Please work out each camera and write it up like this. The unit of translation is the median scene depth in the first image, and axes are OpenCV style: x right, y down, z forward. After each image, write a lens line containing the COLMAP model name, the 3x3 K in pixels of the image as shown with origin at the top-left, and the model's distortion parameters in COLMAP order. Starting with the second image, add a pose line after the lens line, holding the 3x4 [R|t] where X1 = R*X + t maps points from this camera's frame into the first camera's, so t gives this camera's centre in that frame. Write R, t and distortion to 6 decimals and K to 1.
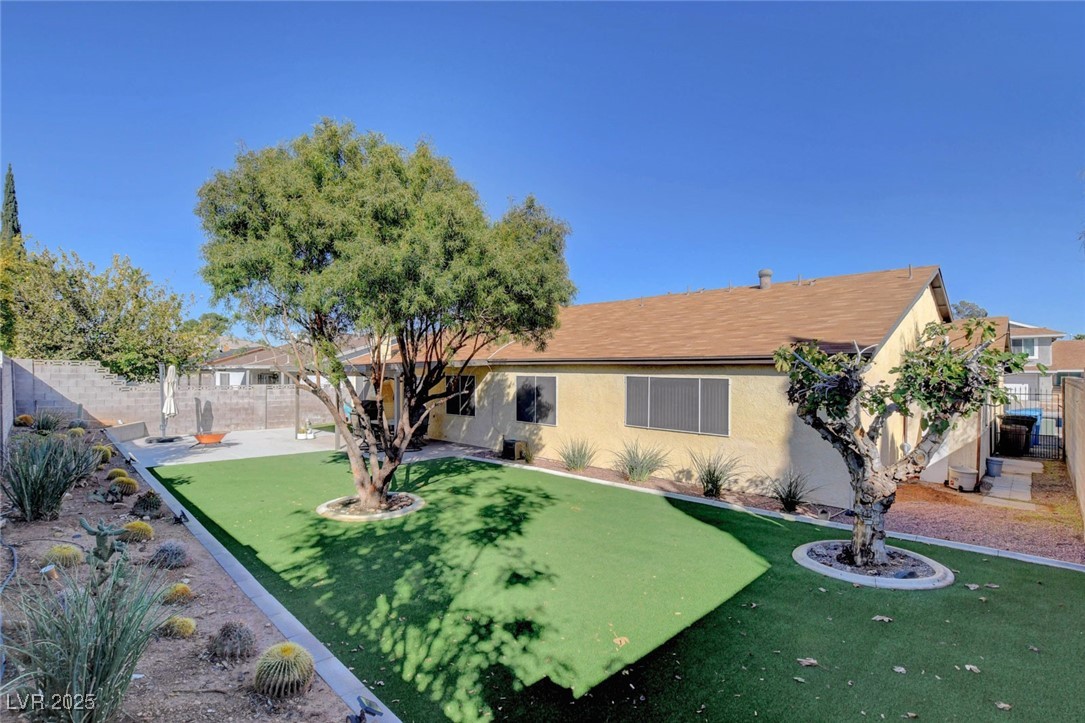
lens RADIAL K [[527.4, 0, 547.8], [0, 527.4, 363.4], [0, 0, 1]] dist [-0.032216, 0.004821]
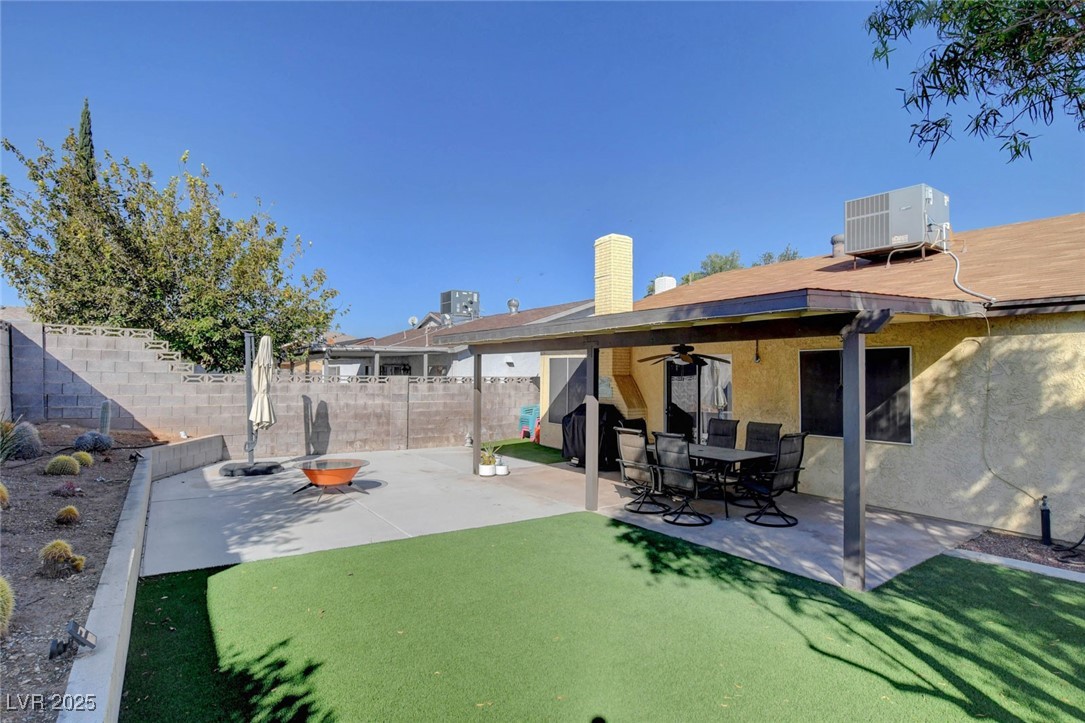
lens RADIAL K [[563.9, 0, 537.6], [0, 563.9, 356.8], [0, 0, 1]] dist [-0.026578, 0.002764]
pose [[0.982378, -0.001836, -0.186899, -0.314875], [-0.002062, 0.999784, -0.020660, 0.037127], [0.186896, 0.020682, 0.982162, 0.449540]]
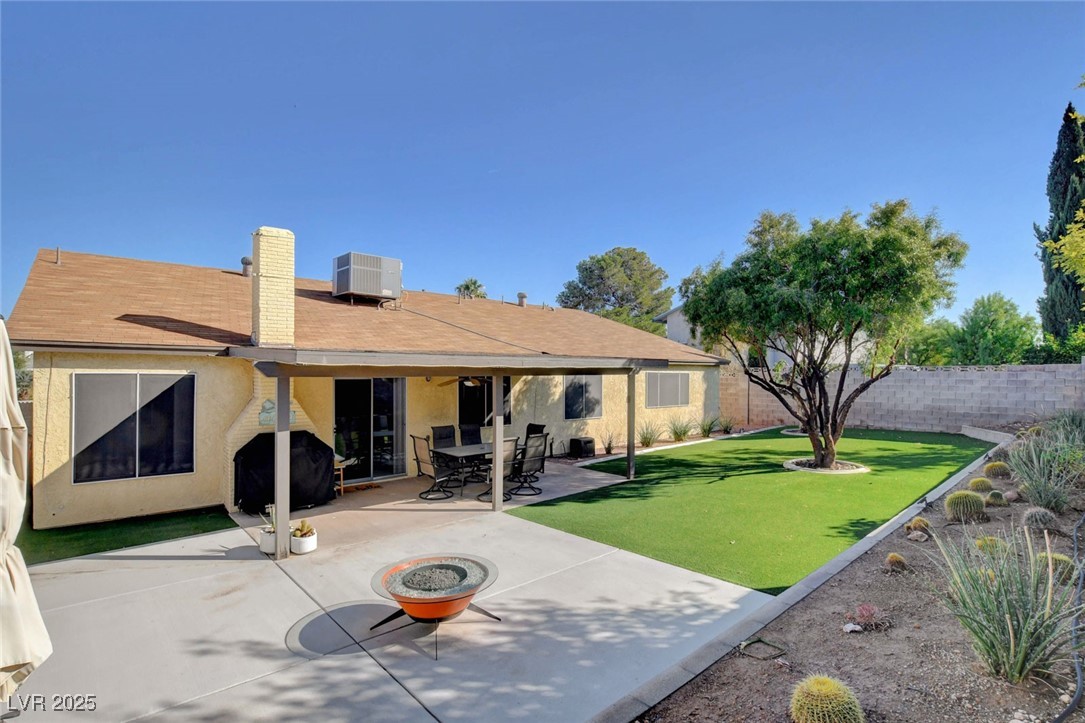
lens RADIAL K [[513.9, 0, 544.6], [0, 513.9, 365.8], [0, 0, 1]] dist [-0.039547, 0.003962]
pose [[0.046277, 0.001780, 0.998927, -0.824377], [-0.022359, 0.999750, -0.000746, 0.008930], [-0.998678, -0.022300, 0.046305, 0.820901]]
